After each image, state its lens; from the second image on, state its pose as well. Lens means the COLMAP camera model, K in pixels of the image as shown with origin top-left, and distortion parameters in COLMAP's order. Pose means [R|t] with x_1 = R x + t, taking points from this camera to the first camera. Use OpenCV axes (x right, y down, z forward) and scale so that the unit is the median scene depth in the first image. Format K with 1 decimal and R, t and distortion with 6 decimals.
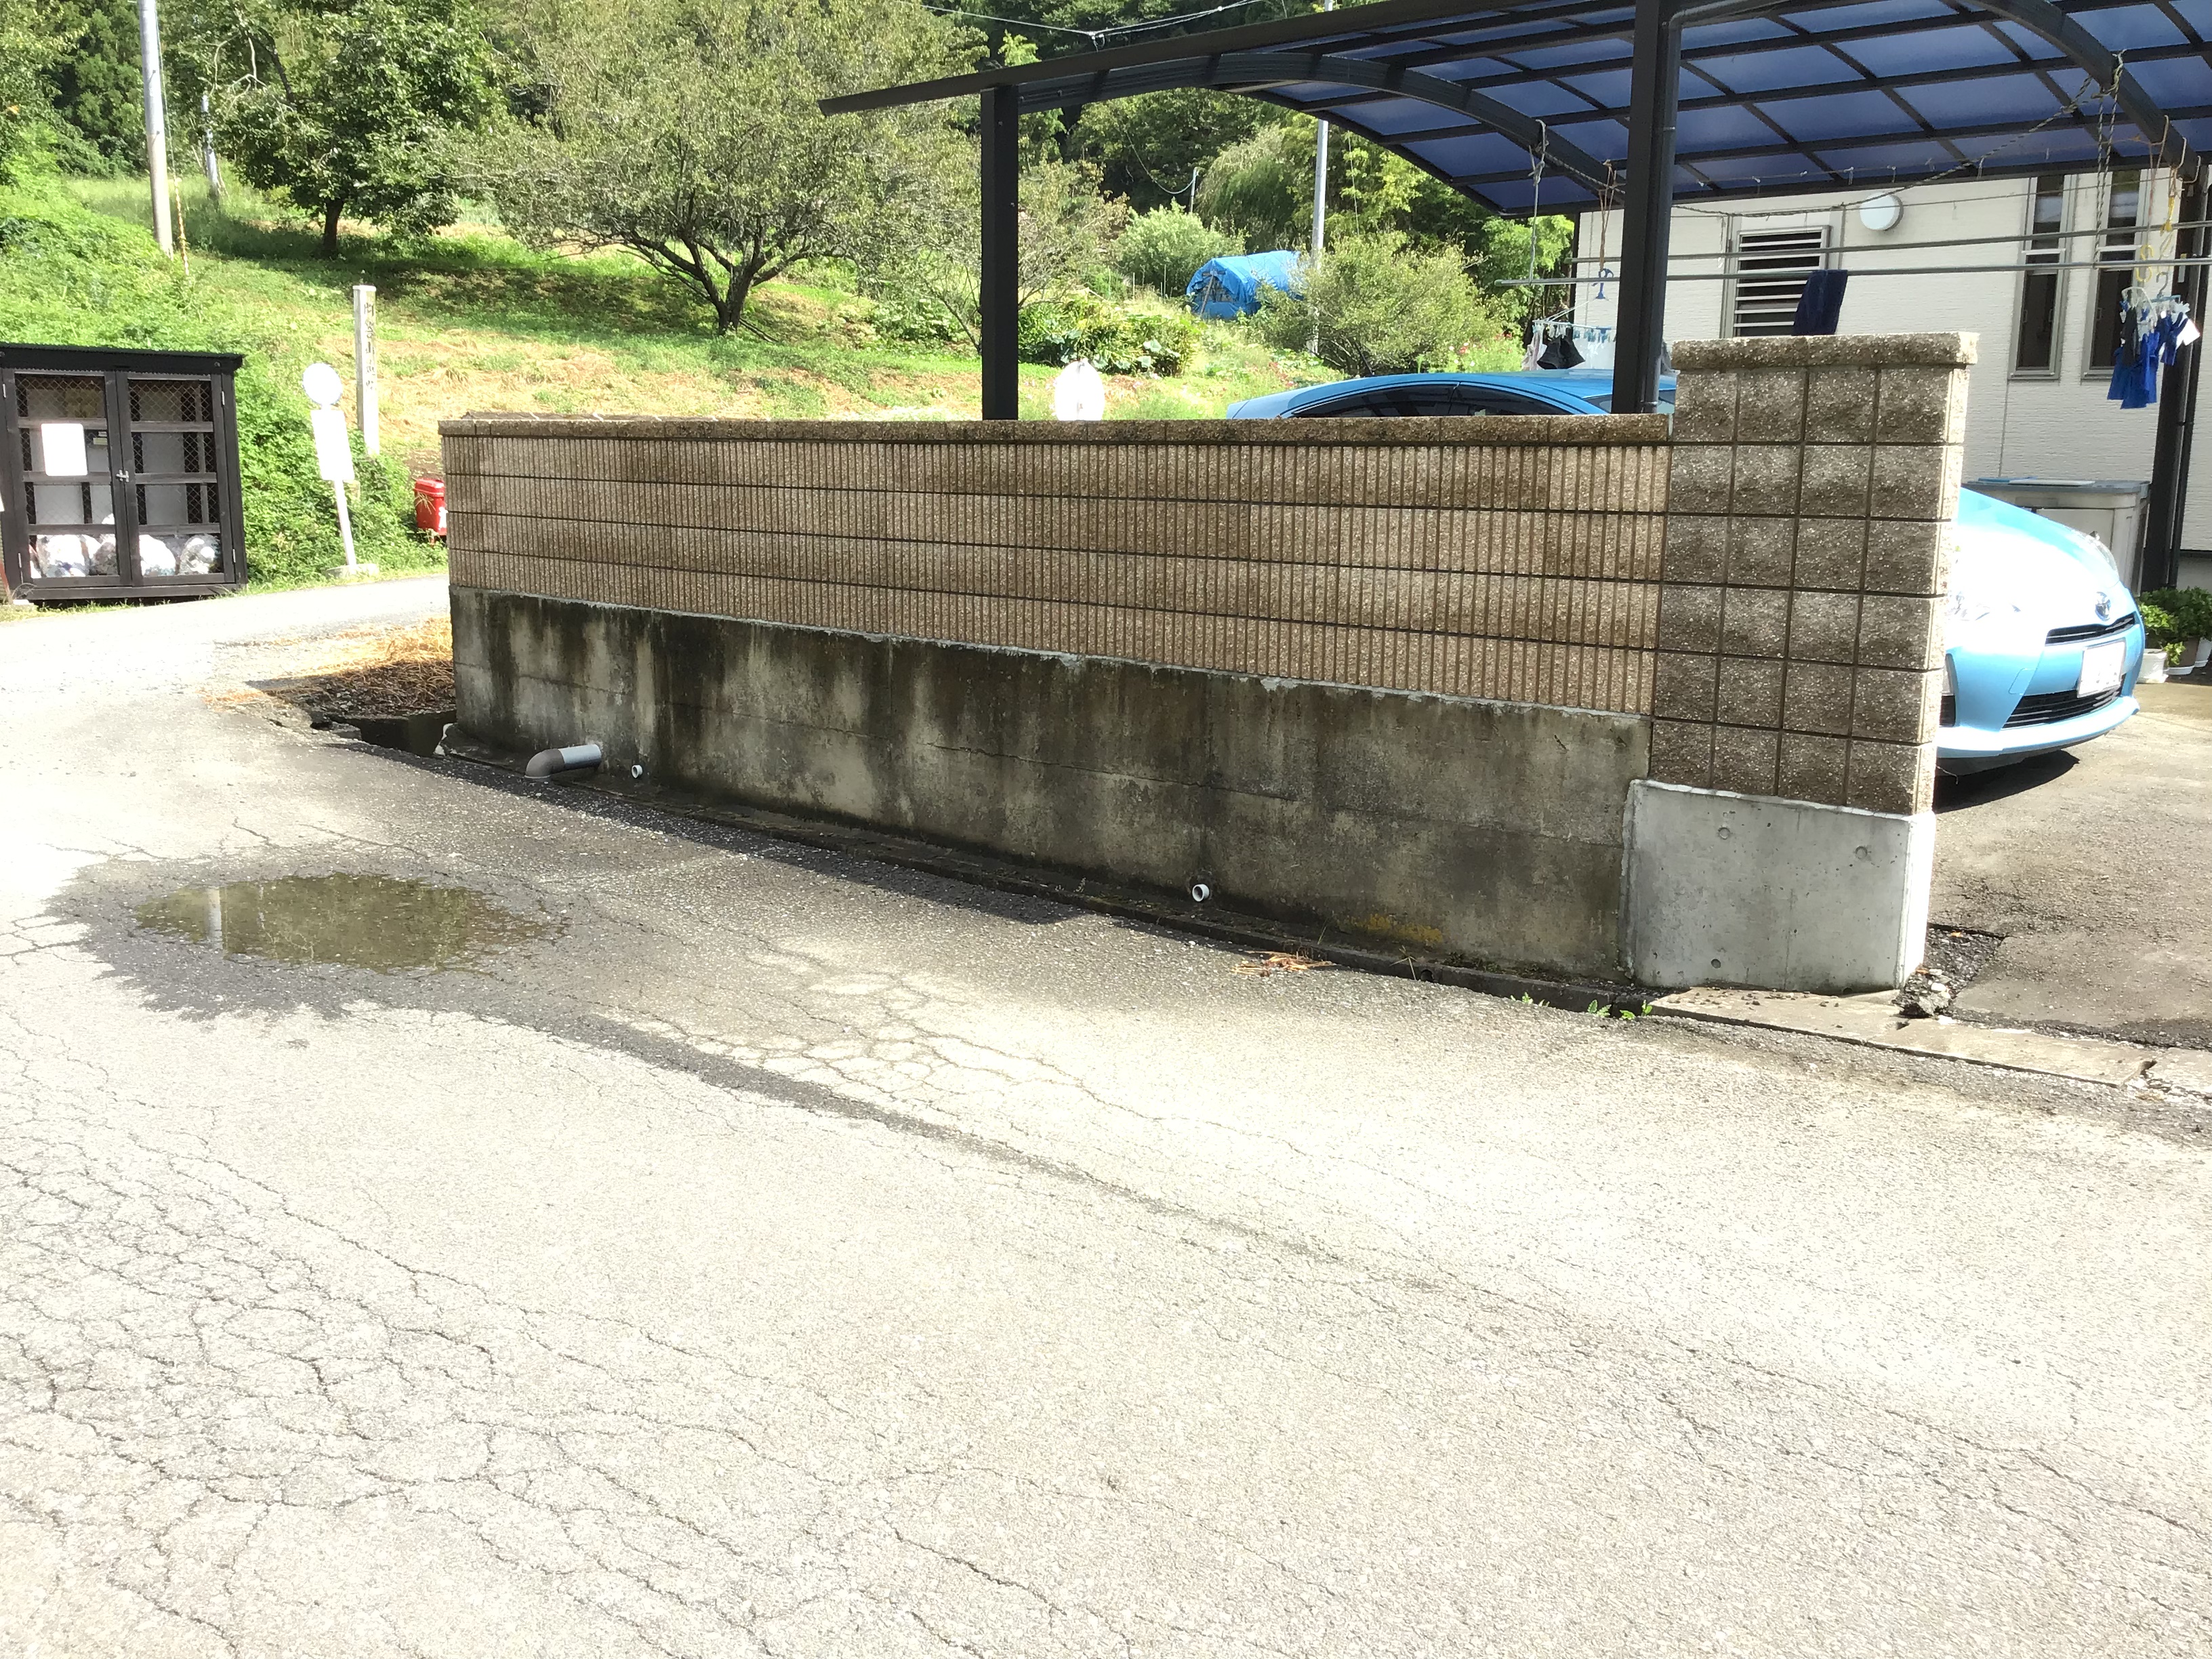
lens RADIAL K [[2004.4, 0, 1102.4], [0, 2004.4, 819.0], [0, 0, 1]] dist [0.003861, 0.000000]
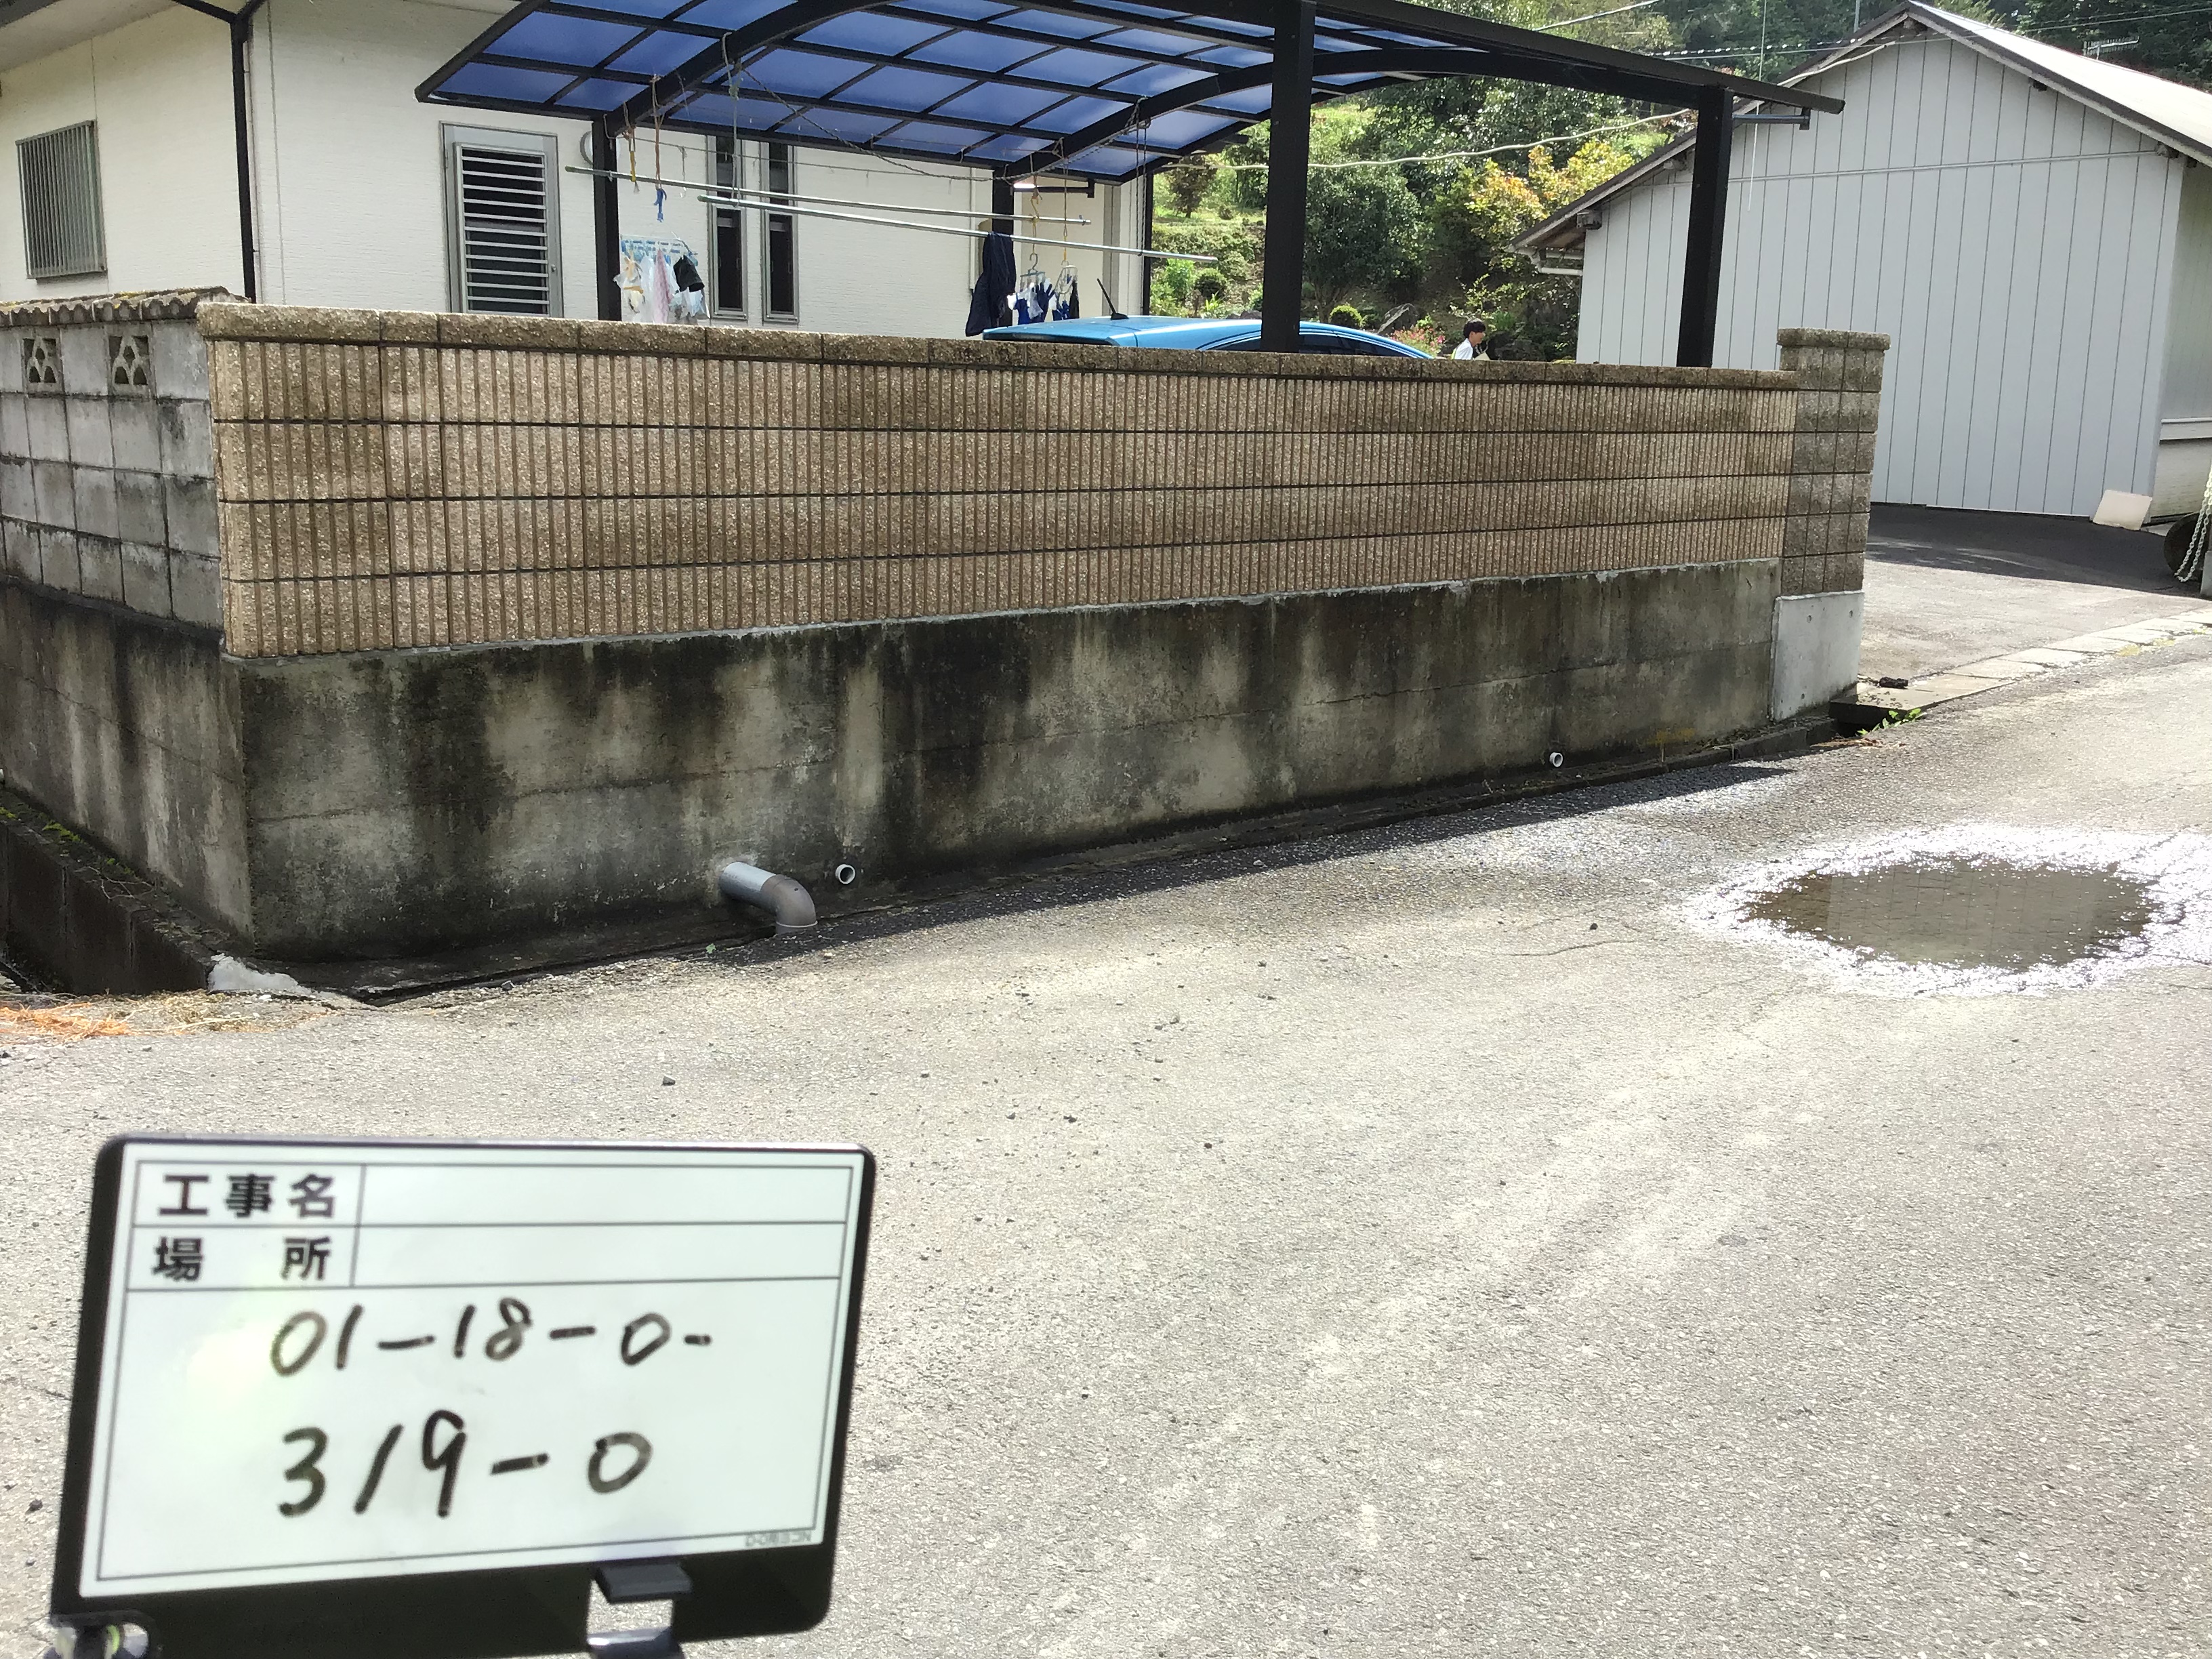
lens RADIAL K [[2004.4, 0, 1102.9], [0, 2004.4, 833.7], [0, 0, 1]] dist [0.003861, 0.000000]
pose [[0.091103, -0.217050, 0.971900, -1.034849], [0.166486, 0.965543, 0.200025, -0.184894], [-0.981826, 0.143585, 0.124100, 1.004000]]
